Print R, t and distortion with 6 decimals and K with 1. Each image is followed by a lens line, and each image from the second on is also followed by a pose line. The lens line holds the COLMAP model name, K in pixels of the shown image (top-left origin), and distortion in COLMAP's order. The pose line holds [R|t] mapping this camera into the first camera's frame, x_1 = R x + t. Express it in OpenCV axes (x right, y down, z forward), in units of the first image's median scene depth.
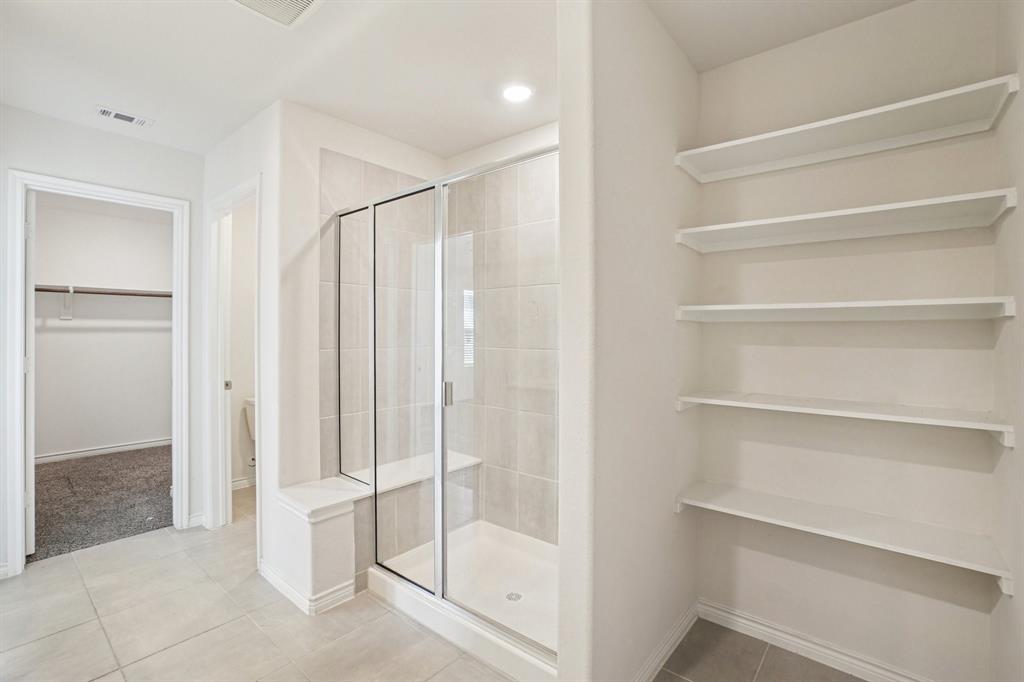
lens RADIAL K [[462.6, 0, 509.6], [0, 462.6, 334.1], [0, 0, 1]] dist [-0.043321, 0.009486]
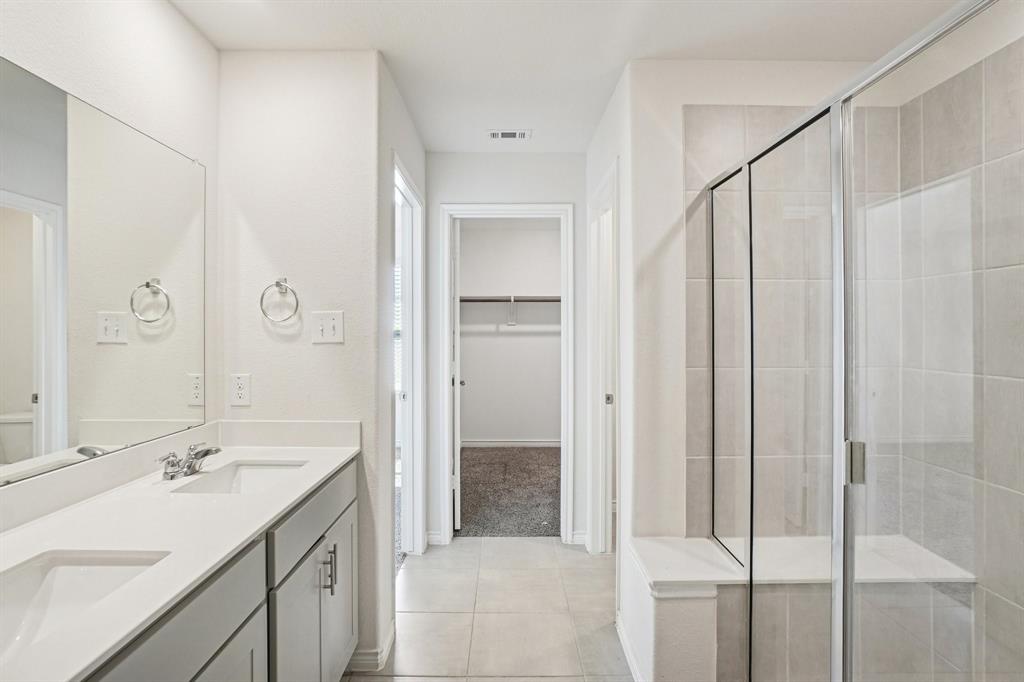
lens RADIAL K [[527.9, 0, 508.0], [0, 527.9, 328.3], [0, 0, 1]] dist [-0.028712, 0.005856]
pose [[0.636380, -0.002158, -0.771373, 0.073495], [-0.003128, 0.999981, -0.005378, -0.026106], [0.771370, 0.005835, 0.636361, 0.206735]]
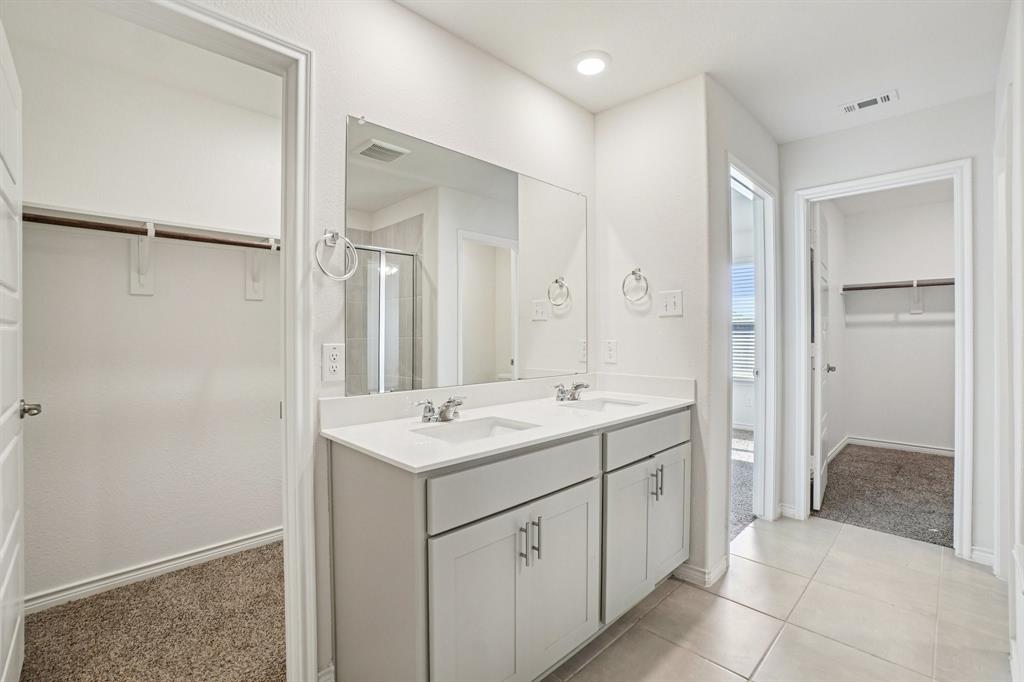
lens RADIAL K [[462.6, 0, 494.8], [0, 462.6, 334.6], [0, 0, 1]] dist [-0.043321, 0.009486]
pose [[-0.122198, 0.001736, -0.992504, 0.210582], [-0.007104, 0.999971, 0.002623, 0.030546], [0.992480, 0.007372, -0.122182, 0.279723]]
